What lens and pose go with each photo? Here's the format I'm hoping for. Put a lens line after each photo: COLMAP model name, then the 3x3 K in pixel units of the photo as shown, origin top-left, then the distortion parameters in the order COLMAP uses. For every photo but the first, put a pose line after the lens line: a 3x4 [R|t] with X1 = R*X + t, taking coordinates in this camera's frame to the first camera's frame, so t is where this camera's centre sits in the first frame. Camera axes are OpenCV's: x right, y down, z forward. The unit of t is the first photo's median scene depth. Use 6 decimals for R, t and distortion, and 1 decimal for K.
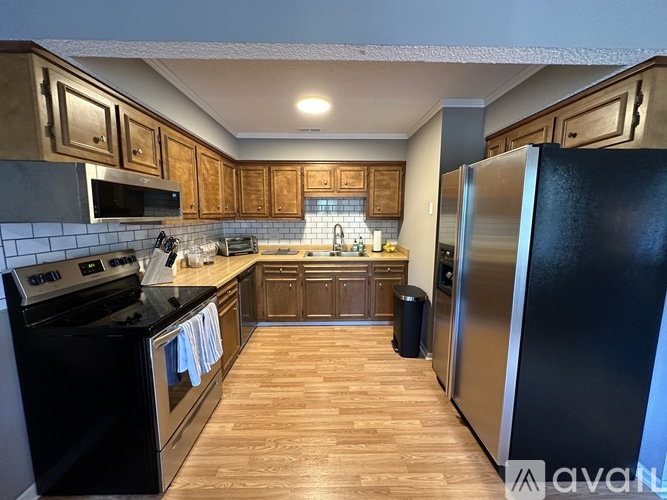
lens RADIAL K [[265.9, 0, 333.5], [0, 265.9, 250.0], [0, 0, 1]] dist [-0.001347, -0.000246]
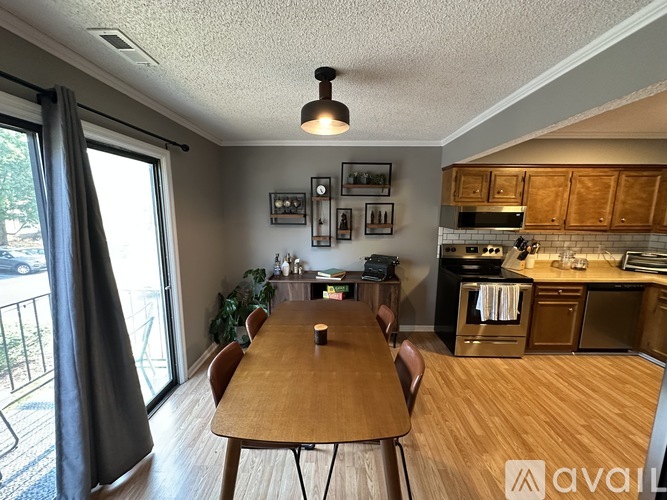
lens RADIAL K [[265.9, 0, 333.5], [0, 265.9, 250.0], [0, 0, 1]] dist [-0.001347, -0.000246]
pose [[-0.032494, 0.142594, -0.989248, 0.932833], [-0.138482, 0.979581, 0.145750, -0.067497], [0.989832, 0.141729, -0.012084, -0.044960]]
